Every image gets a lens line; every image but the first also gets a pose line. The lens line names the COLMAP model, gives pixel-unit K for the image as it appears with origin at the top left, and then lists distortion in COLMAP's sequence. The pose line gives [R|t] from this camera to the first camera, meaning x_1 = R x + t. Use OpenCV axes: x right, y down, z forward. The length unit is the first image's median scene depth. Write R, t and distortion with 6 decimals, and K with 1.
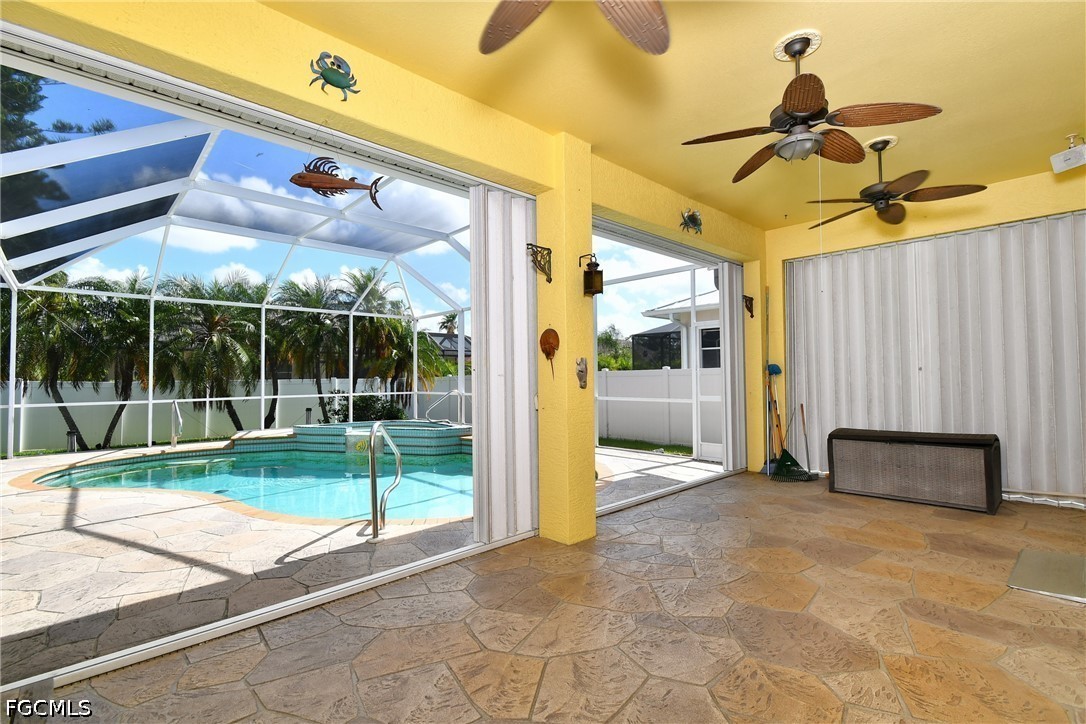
lens RADIAL K [[501.0, 0, 546.2], [0, 501.0, 362.9], [0, 0, 1]] dist [0.009030, -0.000754]
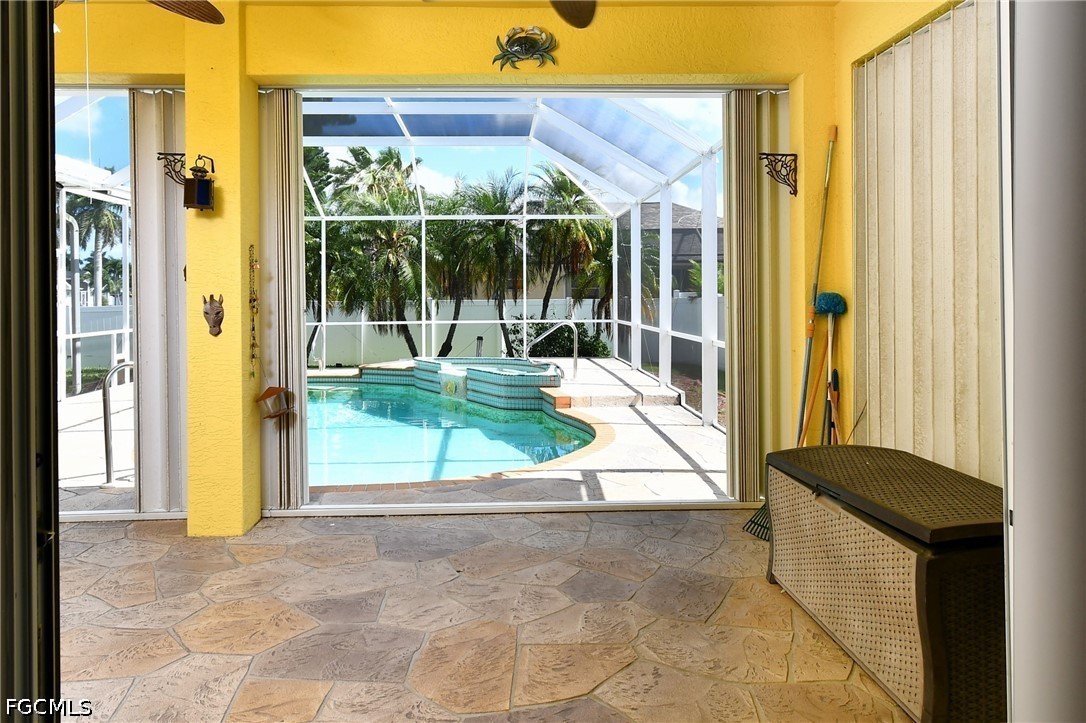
lens RADIAL K [[721.0, 0, 524.7], [0, 721.0, 346.8], [0, 0, 1]] dist [0.007286, 0.001922]
pose [[0.744147, 0.052823, -0.665924, 0.493948], [0.018525, 0.994854, 0.099615, -0.013052], [0.667759, -0.086465, 0.739339, 0.232458]]
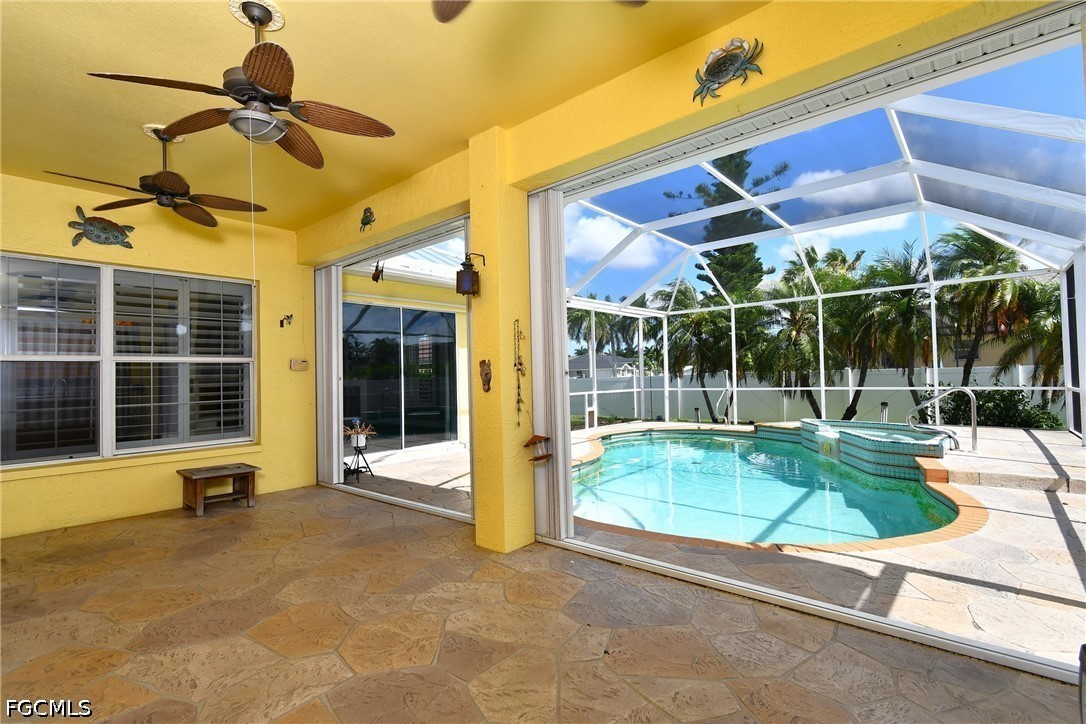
lens RADIAL K [[501.0, 0, 546.5], [0, 501.0, 362.2], [0, 0, 1]] dist [0.009030, -0.000754]
pose [[0.092810, -0.020764, -0.995467, 0.458633], [0.050358, 0.998601, -0.016134, 0.006958], [0.994410, -0.048633, 0.093726, 0.452287]]
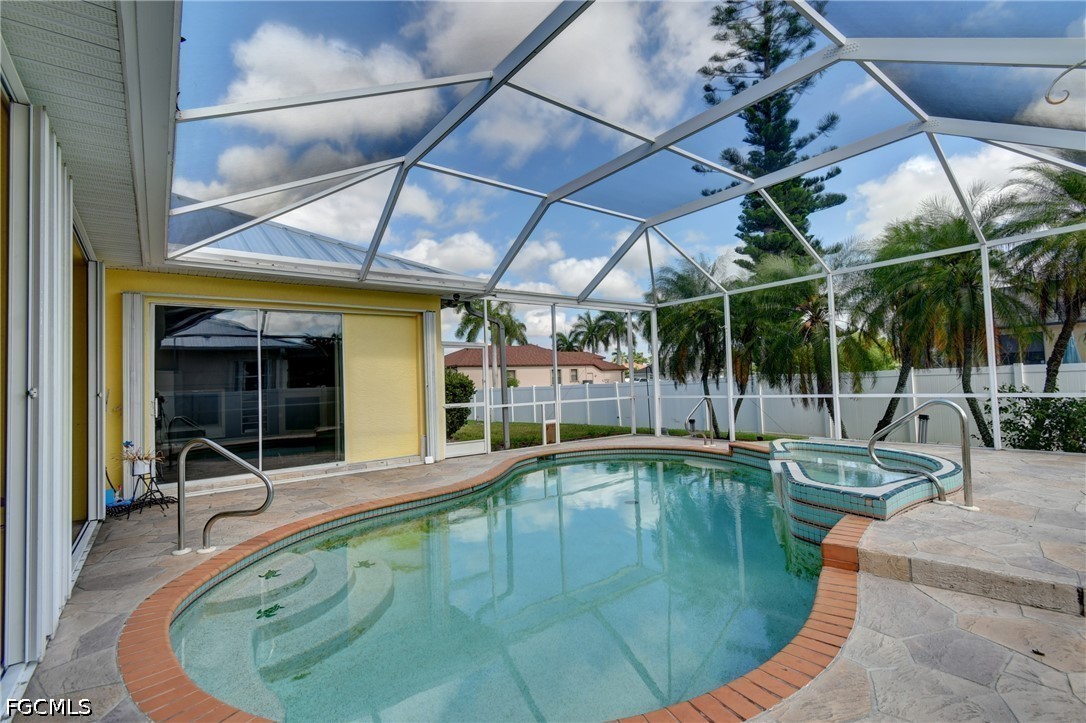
lens RADIAL K [[501.0, 0, 548.4], [0, 501.0, 362.4], [0, 0, 1]] dist [0.009030, -0.000754]
pose [[-0.109229, -0.027855, -0.993626, 0.269020], [0.066504, 0.997163, -0.035265, 0.021306], [0.991789, -0.069932, -0.107067, 0.814952]]
